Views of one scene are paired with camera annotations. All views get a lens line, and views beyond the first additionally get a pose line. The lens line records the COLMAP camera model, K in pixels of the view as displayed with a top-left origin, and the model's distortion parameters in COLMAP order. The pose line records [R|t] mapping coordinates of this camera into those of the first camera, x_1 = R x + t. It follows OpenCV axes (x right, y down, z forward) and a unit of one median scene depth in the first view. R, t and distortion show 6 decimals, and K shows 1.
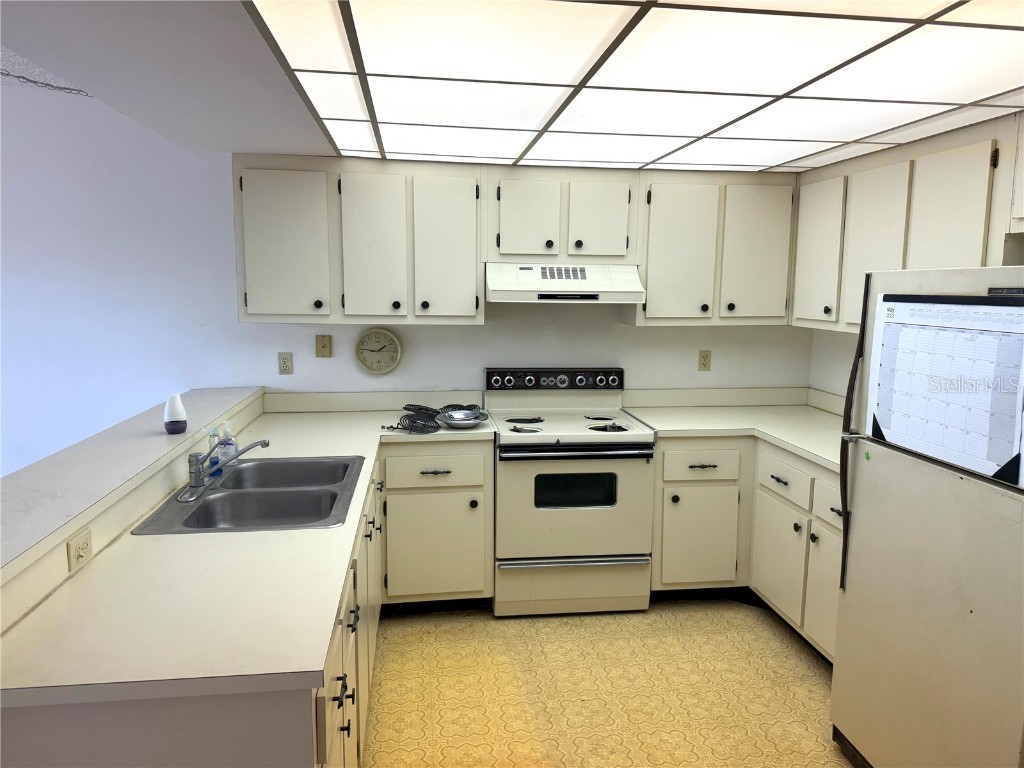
lens RADIAL K [[713.2, 0, 512.0], [0, 713.2, 387.3], [0, 0, 1]] dist [0.079279, -0.000103]
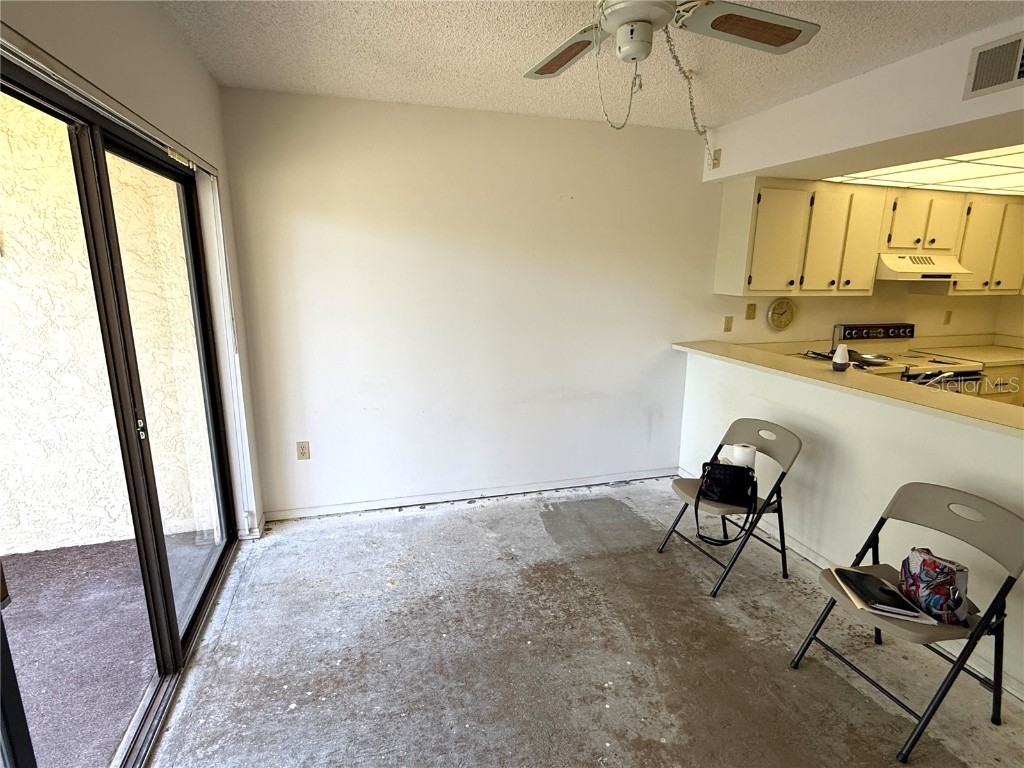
lens RADIAL K [[526.7, 0, 514.8], [0, 526.7, 387.8], [0, 0, 1]] dist [0.000899, 0.000942]
pose [[0.987821, -0.034796, 0.151652, -0.954146], [0.021475, 0.995835, 0.088603, -0.009366], [-0.154104, -0.084267, 0.984455, 0.013460]]
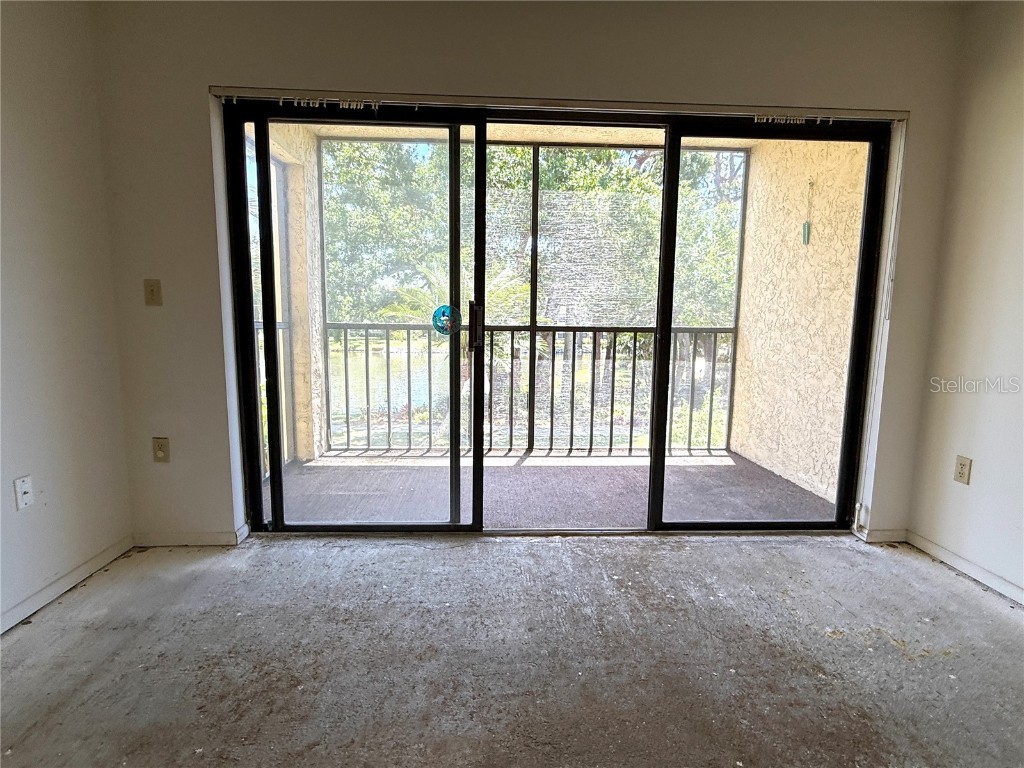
lens RADIAL K [[526.7, 0, 513.1], [0, 526.7, 383.6], [0, 0, 1]] dist [0.000899, 0.000942]
pose [[-0.082666, 0.117360, -0.989643, -0.505467], [-0.161096, 0.978408, 0.129484, 0.072487], [0.983471, 0.170132, -0.061975, 0.433906]]
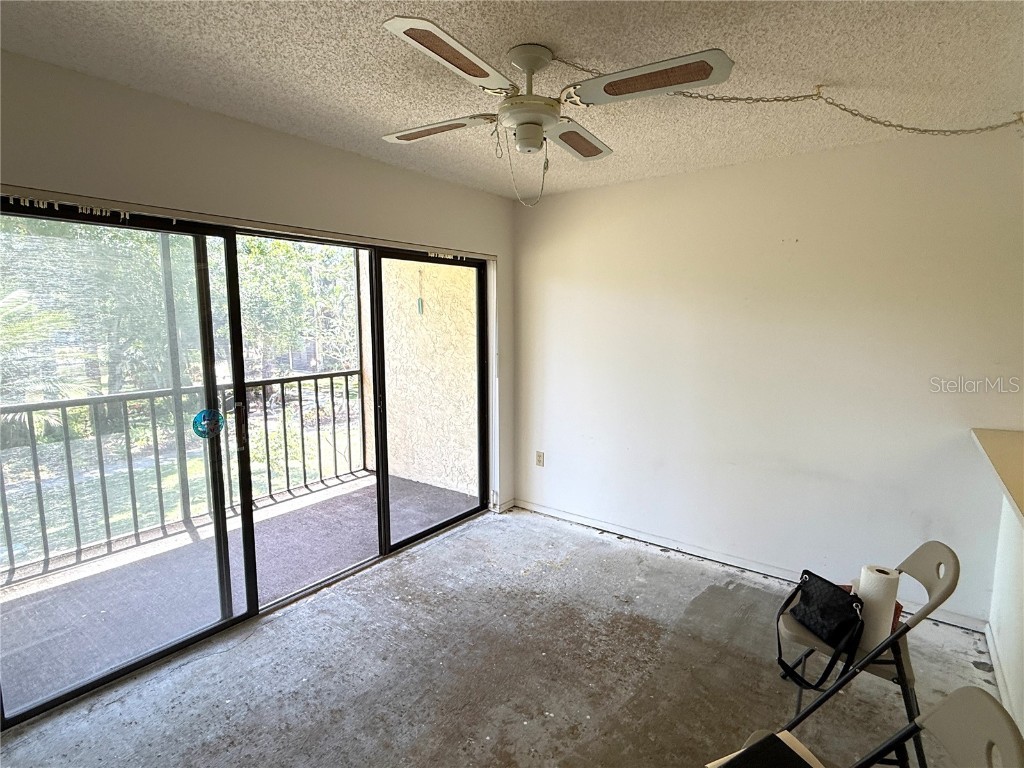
lens RADIAL K [[526.7, 0, 513.3], [0, 526.7, 378.2], [0, 0, 1]] dist [0.000899, 0.000942]
pose [[0.717253, 0.074625, -0.692805, -0.424301], [-0.095751, 0.995373, 0.008086, -0.011026], [0.690203, 0.060537, 0.721079, 0.058378]]
